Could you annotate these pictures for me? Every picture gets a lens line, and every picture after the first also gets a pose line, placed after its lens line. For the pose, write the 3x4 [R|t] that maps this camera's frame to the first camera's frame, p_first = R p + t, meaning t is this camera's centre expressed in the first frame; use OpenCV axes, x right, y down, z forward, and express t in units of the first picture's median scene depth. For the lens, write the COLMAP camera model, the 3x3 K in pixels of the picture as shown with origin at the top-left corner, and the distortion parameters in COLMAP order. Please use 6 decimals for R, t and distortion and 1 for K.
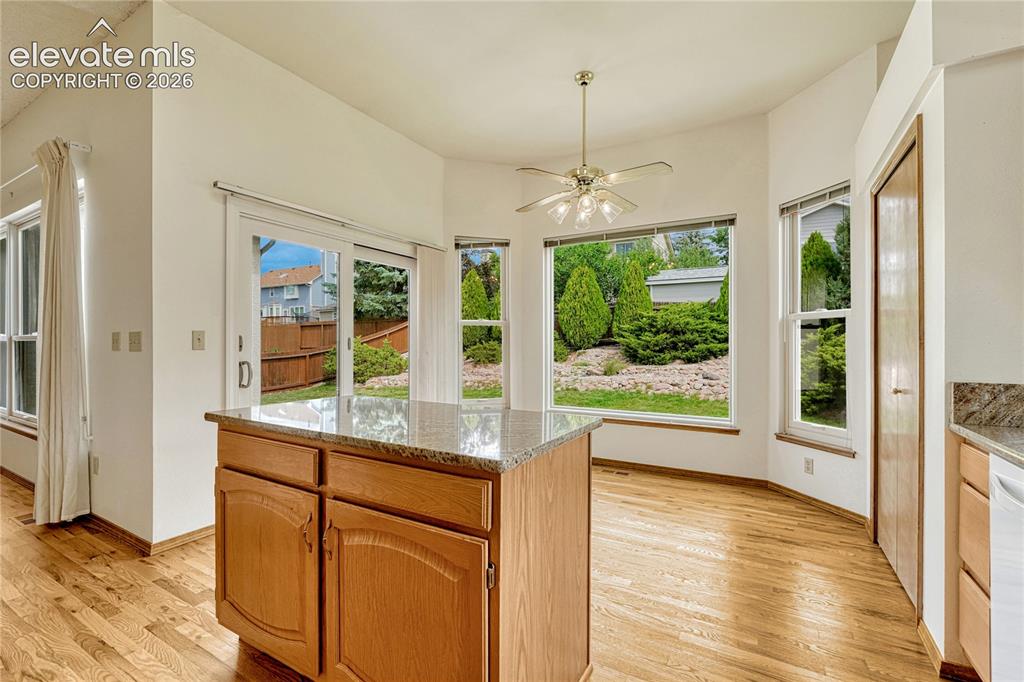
lens RADIAL K [[448.2, 0, 501.2], [0, 448.2, 335.9], [0, 0, 1]] dist [-0.005522, -0.000500]
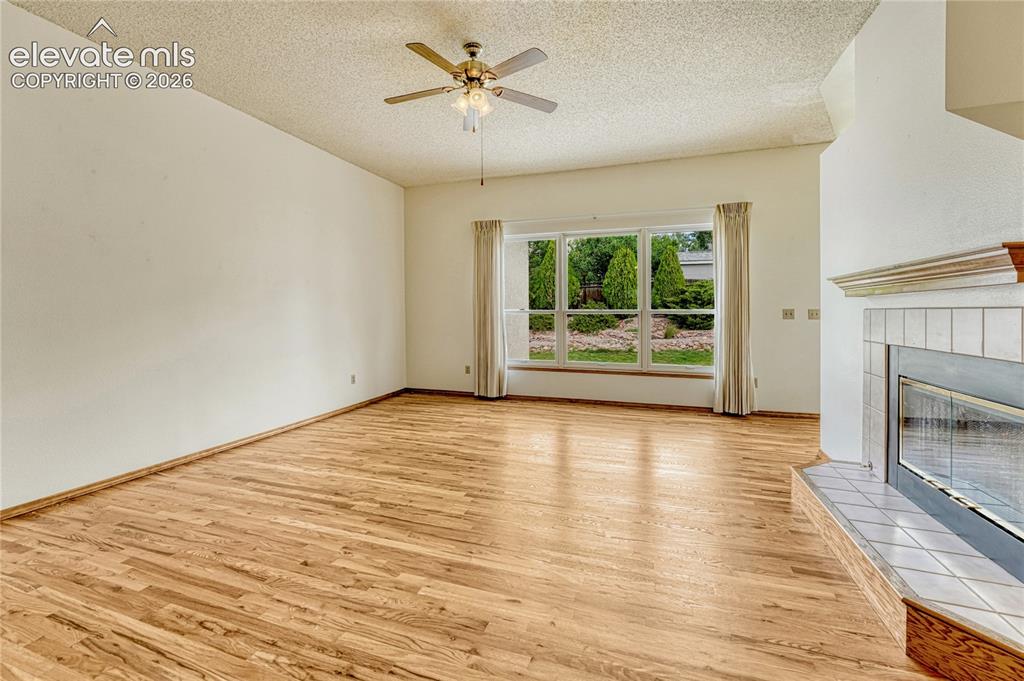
lens RADIAL K [[437.6, 0, 509.6], [0, 437.6, 321.8], [0, 0, 1]] dist [-0.001510, 0.000059]
pose [[0.979448, -0.006908, 0.201578, -1.705670], [-0.000689, 0.999293, 0.037592, -0.016667], [-0.201695, -0.036958, 0.978751, -0.397125]]
